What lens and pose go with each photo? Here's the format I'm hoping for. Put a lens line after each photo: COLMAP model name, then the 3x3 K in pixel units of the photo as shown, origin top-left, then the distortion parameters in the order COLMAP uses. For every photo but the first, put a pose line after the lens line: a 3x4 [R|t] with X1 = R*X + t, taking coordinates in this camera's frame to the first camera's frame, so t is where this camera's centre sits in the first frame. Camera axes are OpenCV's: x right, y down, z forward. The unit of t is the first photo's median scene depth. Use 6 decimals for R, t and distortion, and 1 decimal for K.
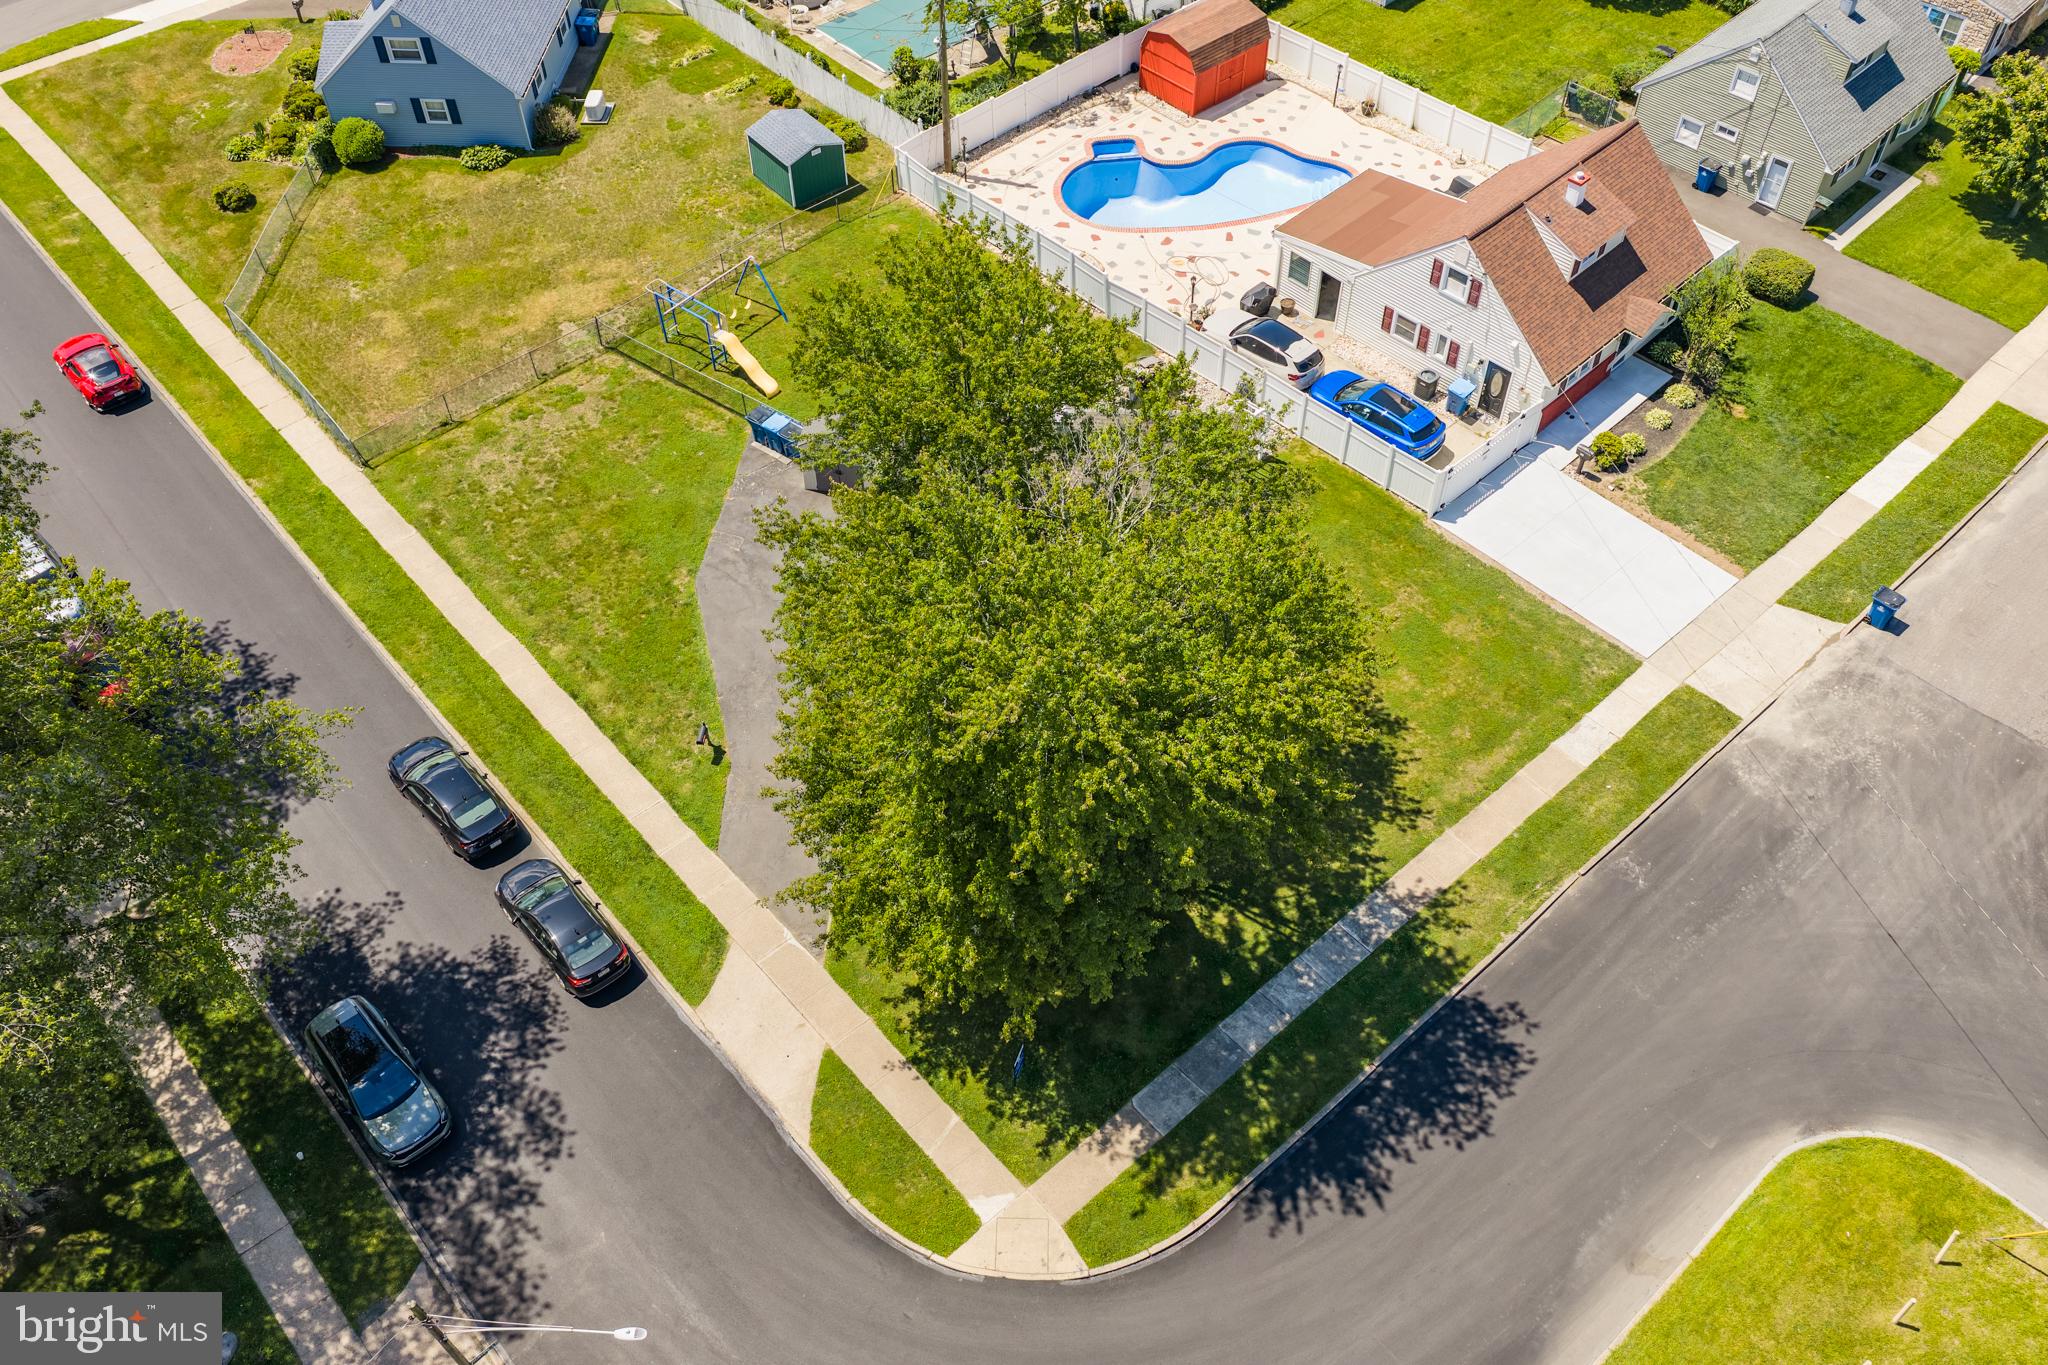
lens RADIAL K [[1699.5, 0, 1028.1], [0, 1699.5, 683.8], [0, 0, 1]] dist [0.006629, -0.011051]
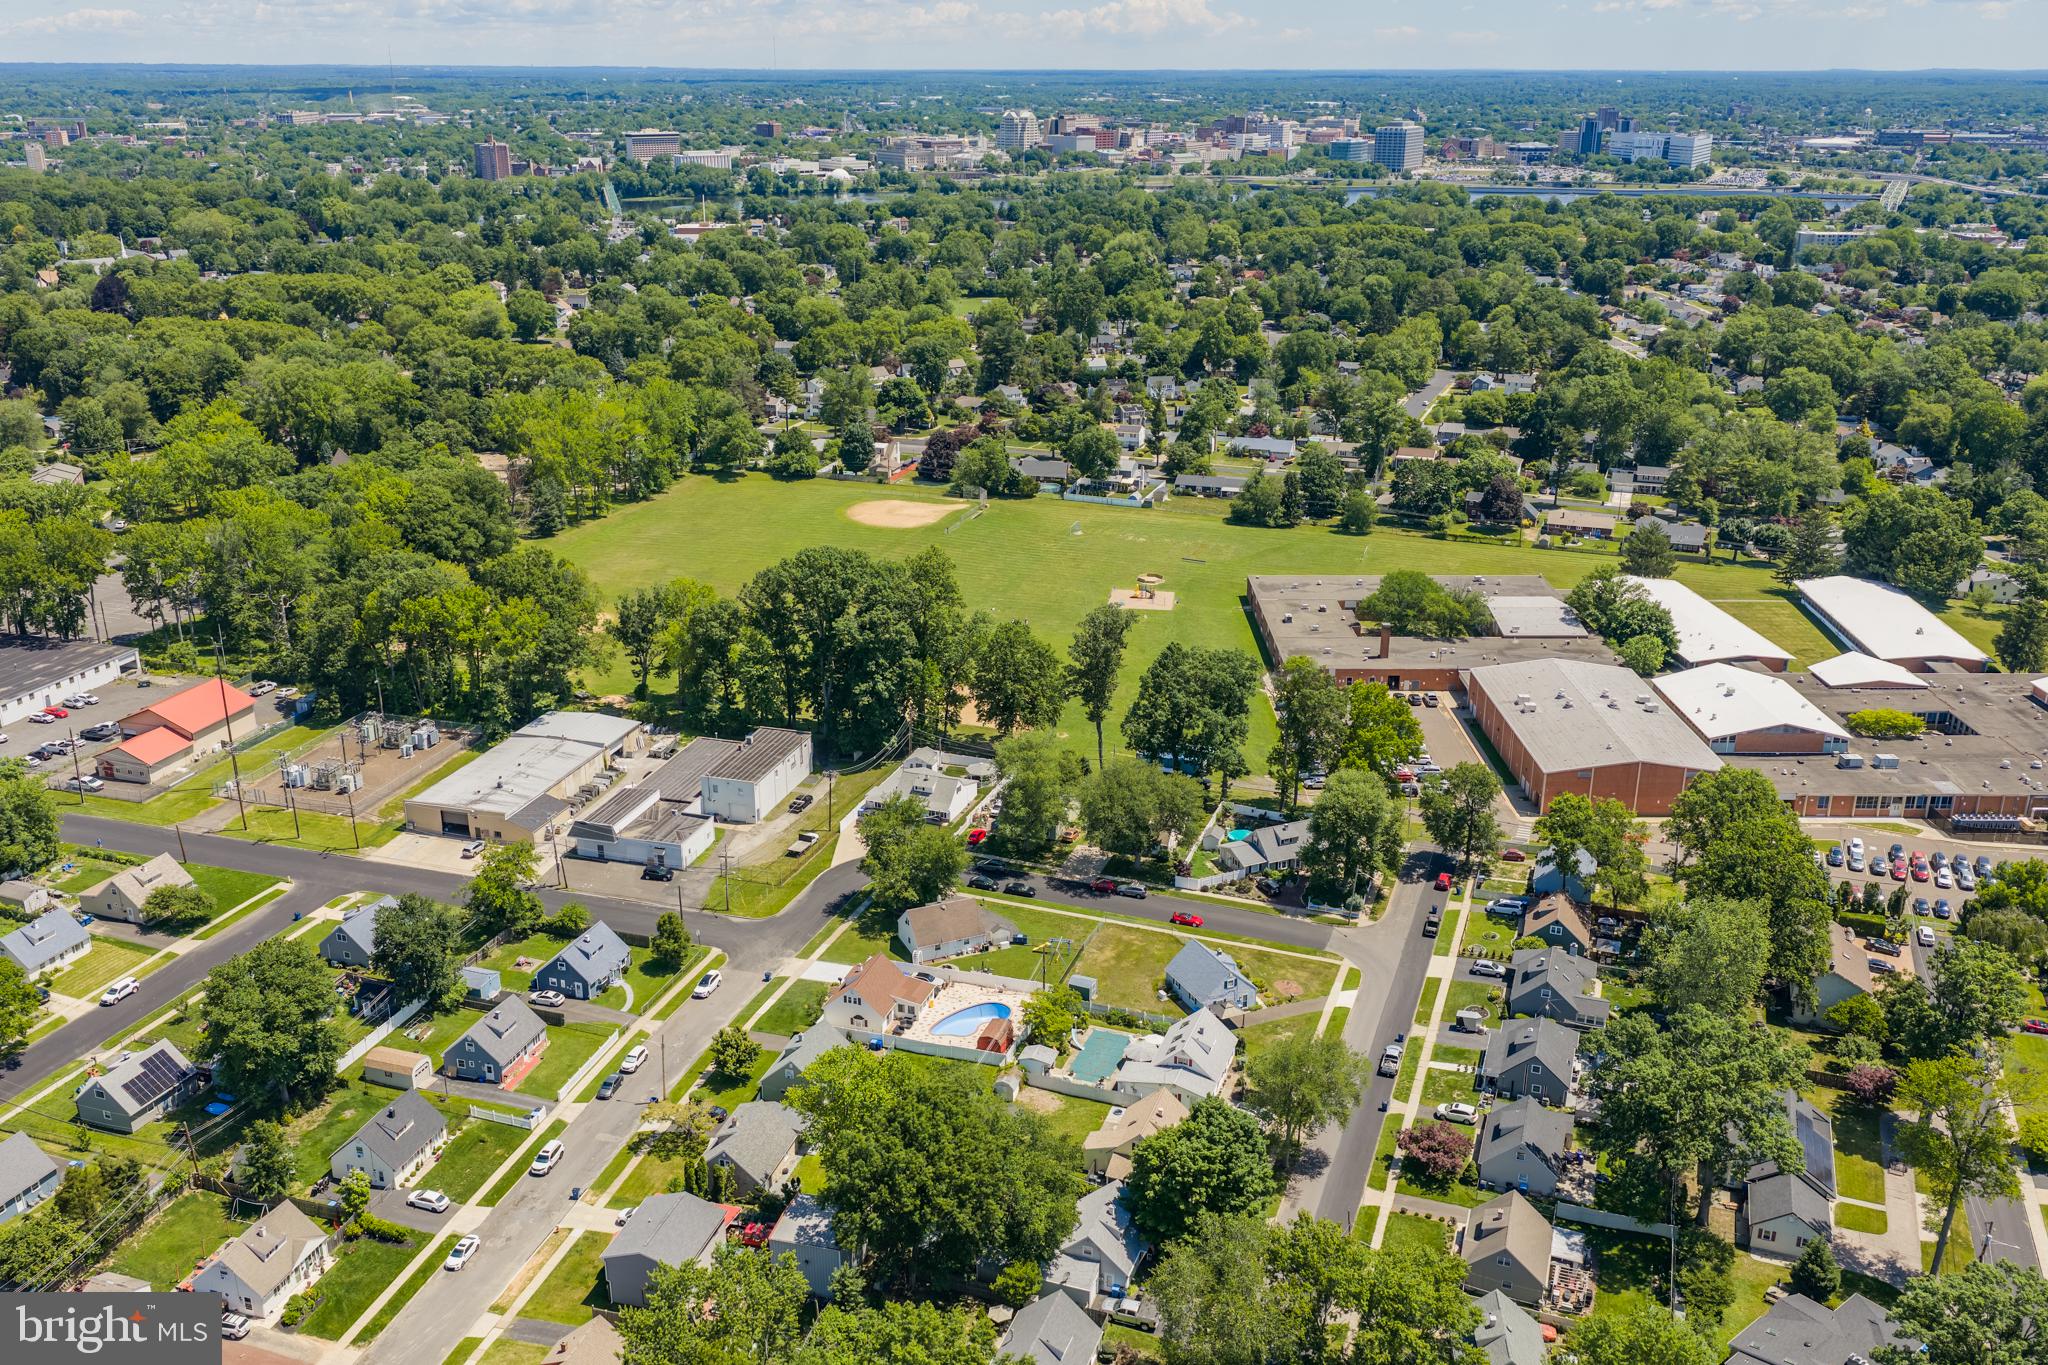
lens RADIAL K [[1738.1, 0, 1030.5], [0, 1738.1, 680.4], [0, 0, 1]] dist [0.018522, -0.018279]
pose [[-0.880714, 0.167857, -0.442907, 1.693366], [-0.351685, 0.394619, 0.848878, -4.223531], [0.317269, 0.903382, -0.288514, 1.737429]]
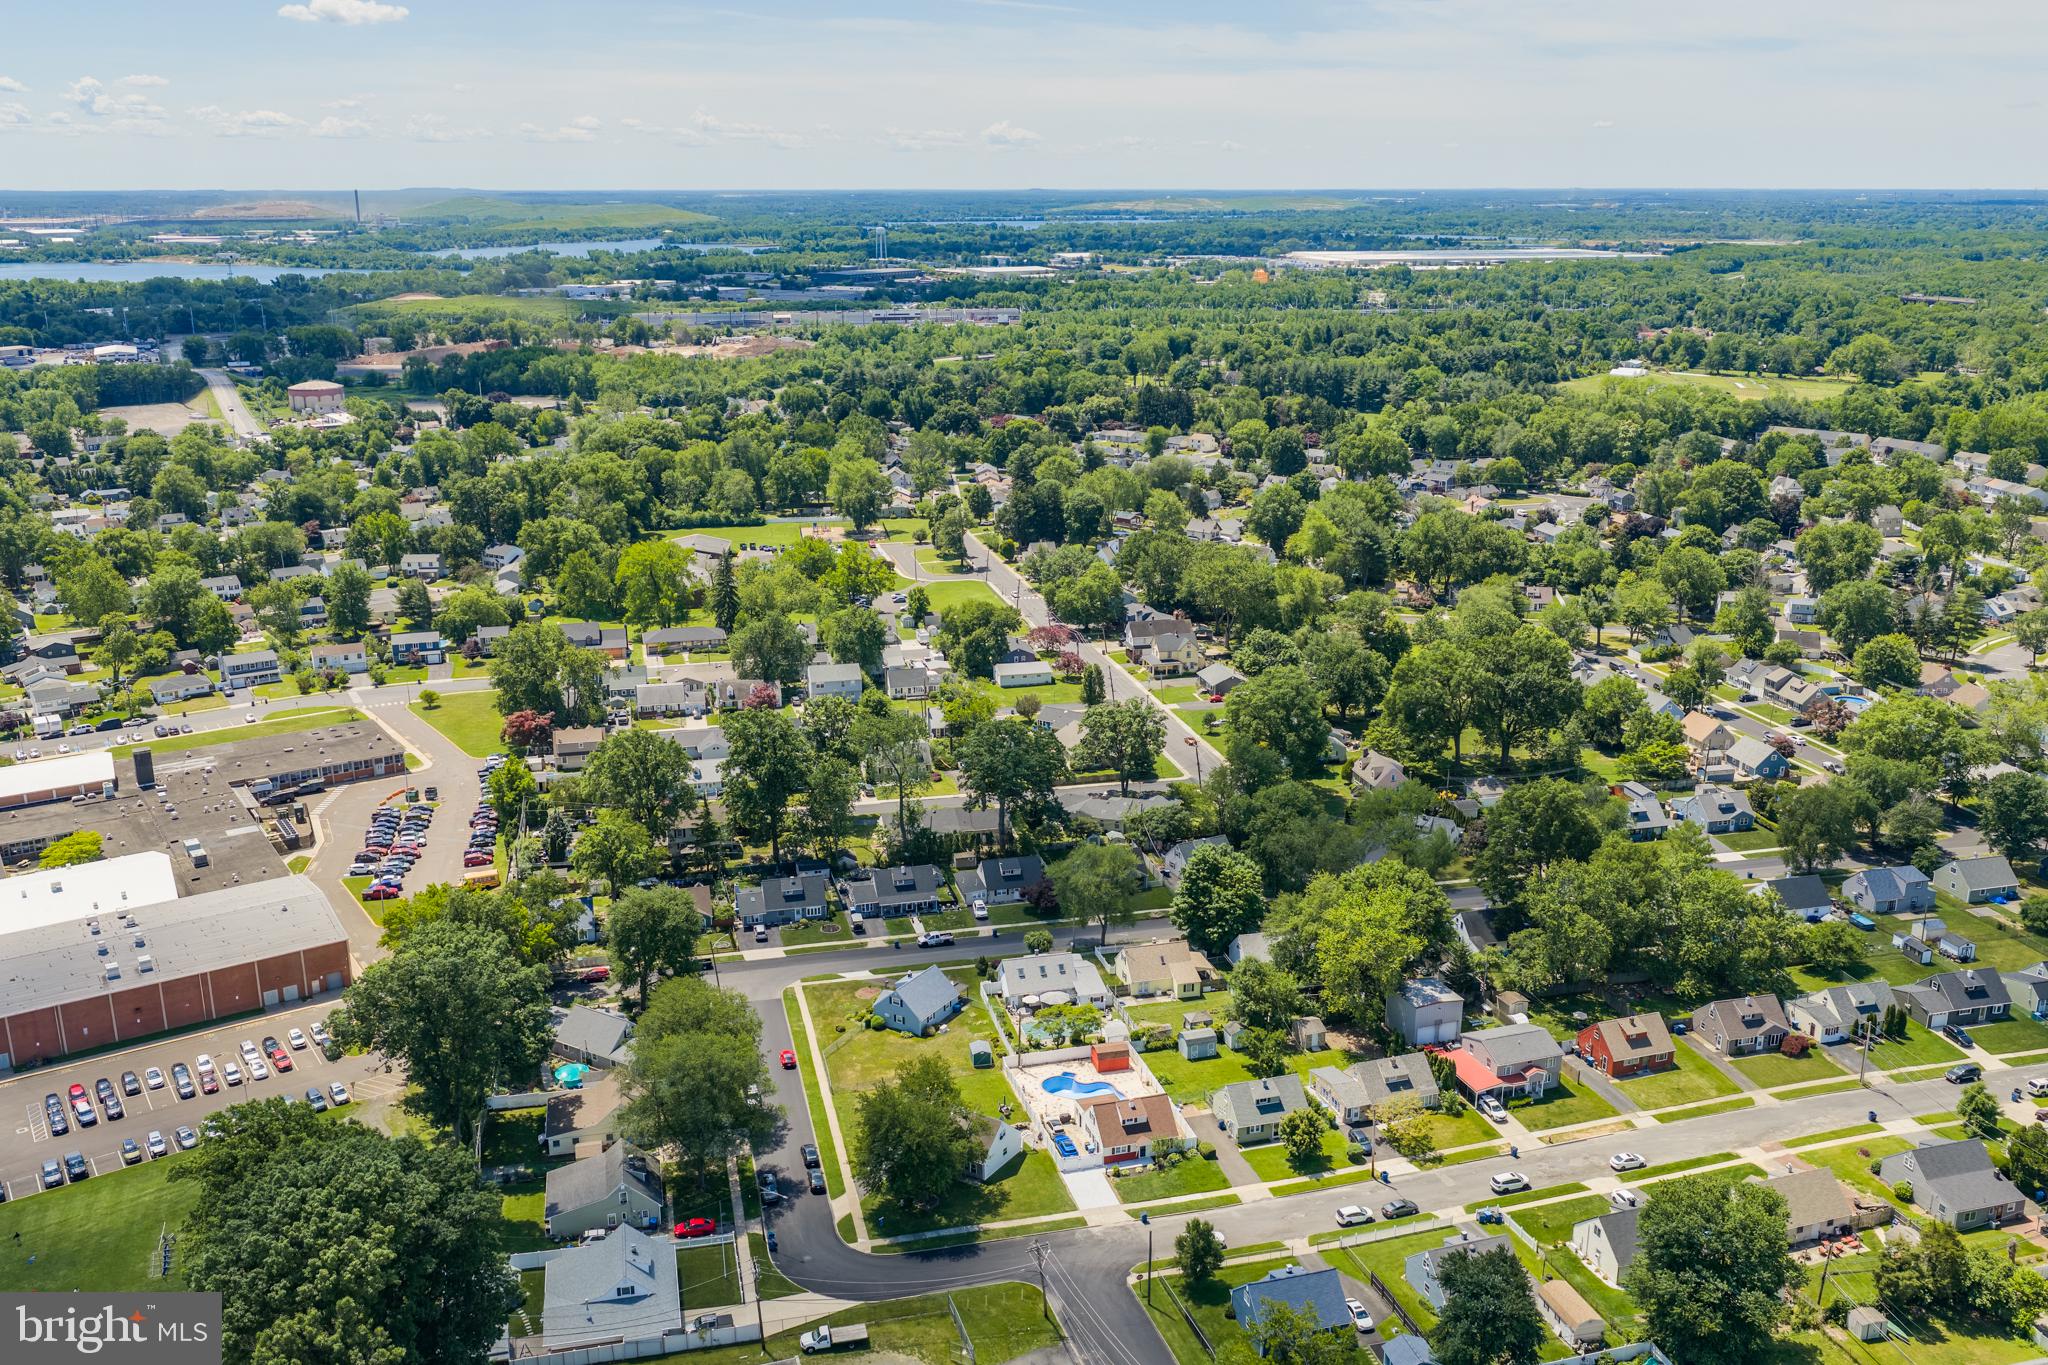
lens RADIAL K [[1738.1, 0, 1030.5], [0, 1738.1, 680.4], [0, 0, 1]] dist [0.018522, -0.018279]
pose [[0.886600, 0.136596, -0.441908, 1.753221], [-0.354190, 0.814946, -0.458707, 0.817553], [0.297474, 0.563209, 0.770912, -2.642239]]
